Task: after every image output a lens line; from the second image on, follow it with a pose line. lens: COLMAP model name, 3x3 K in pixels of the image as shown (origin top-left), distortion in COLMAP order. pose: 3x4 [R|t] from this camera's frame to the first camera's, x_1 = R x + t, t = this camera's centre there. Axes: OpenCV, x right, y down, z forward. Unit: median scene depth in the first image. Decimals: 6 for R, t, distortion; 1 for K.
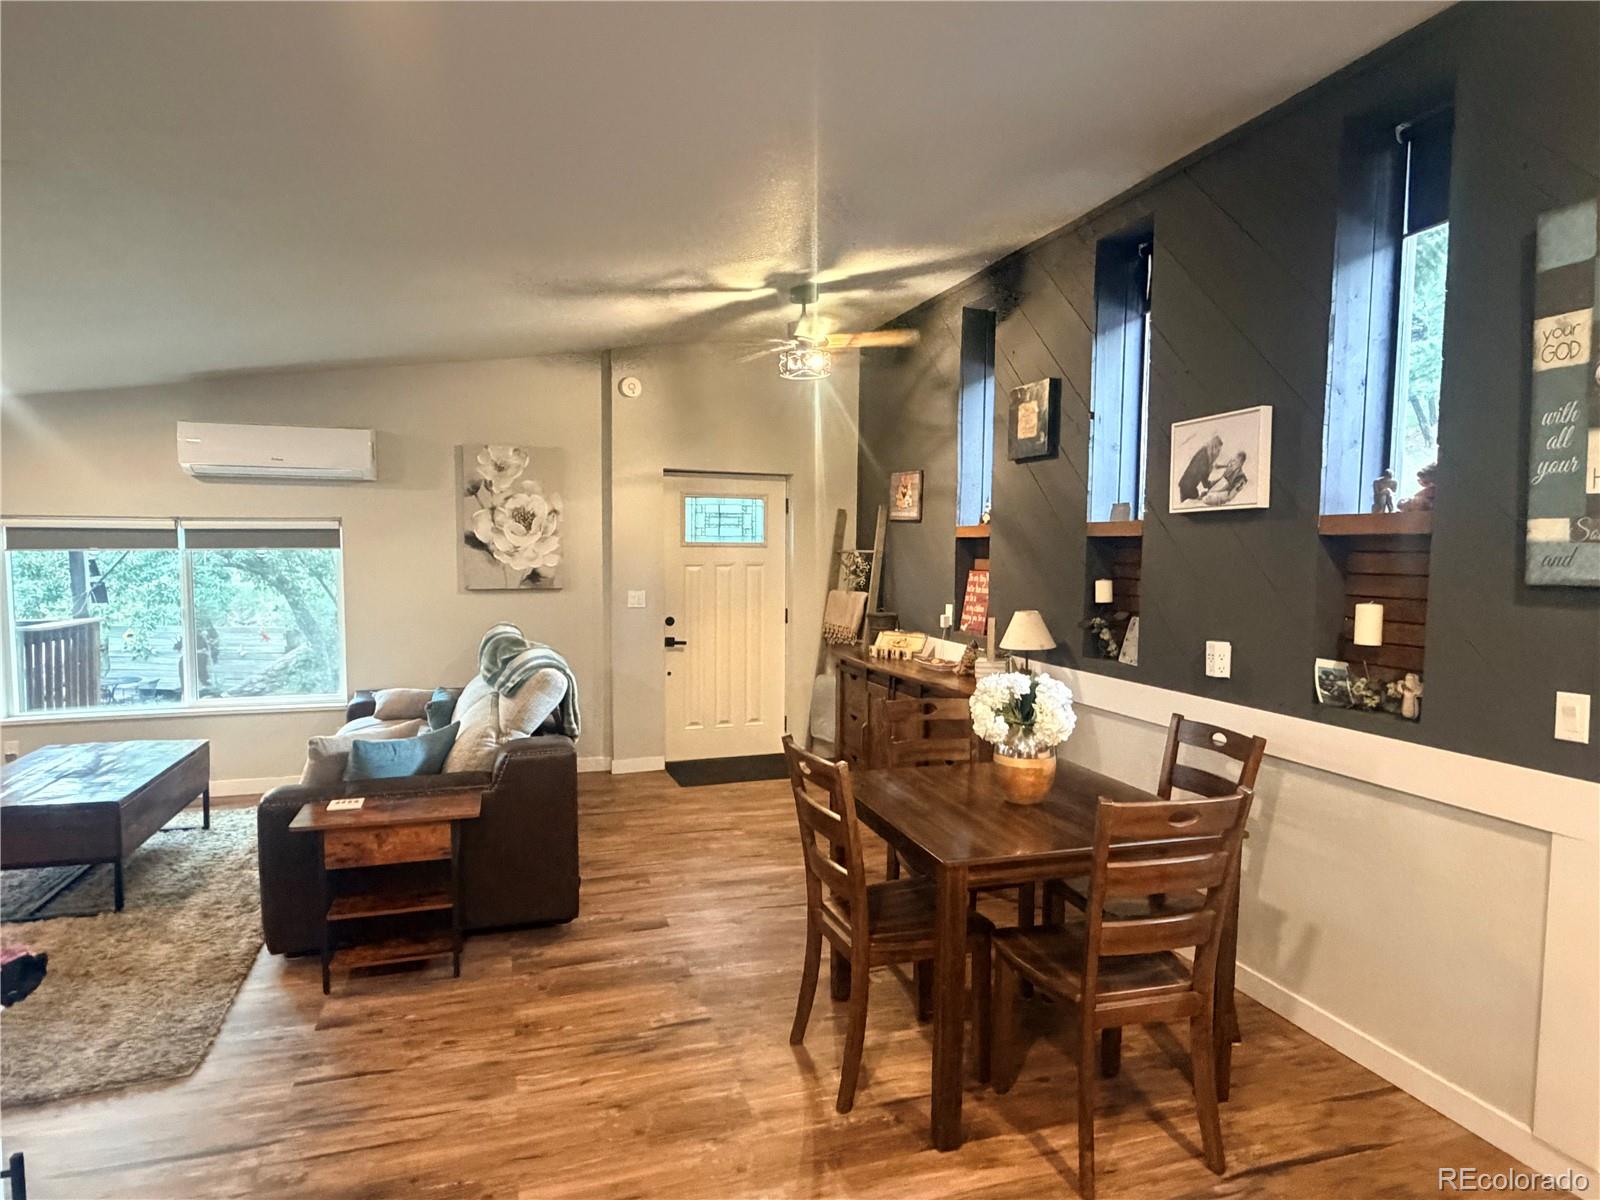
lens RADIAL K [[928.7, 0, 800.0], [0, 928.7, 600.0], [0, 0, 1]] dist [0.002828, 0.000890]
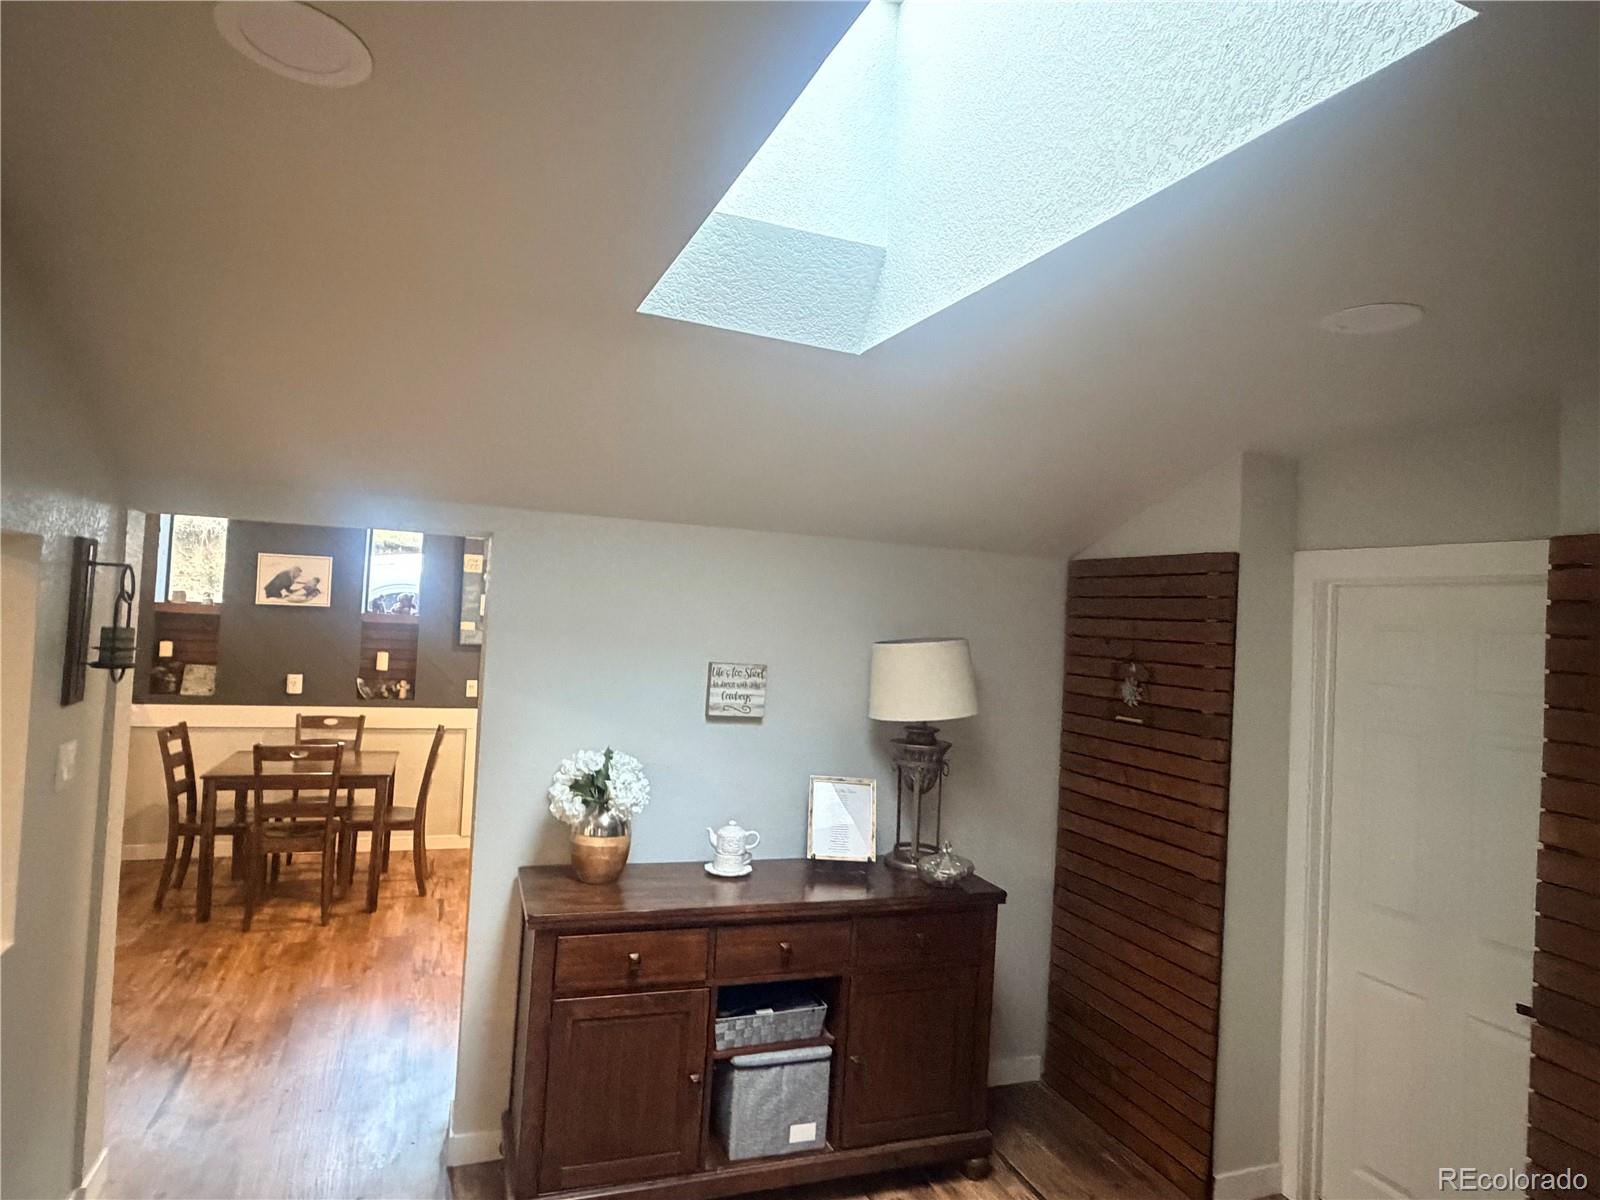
lens RADIAL K [[928.7, 0, 800.0], [0, 928.7, 600.0], [0, 0, 1]] dist [0.002828, 0.000890]
pose [[-0.079501, 0.017211, 0.996686, -1.610519], [0.005088, 0.999845, -0.016860, -0.074363], [-0.996822, 0.003731, -0.079577, 0.133918]]
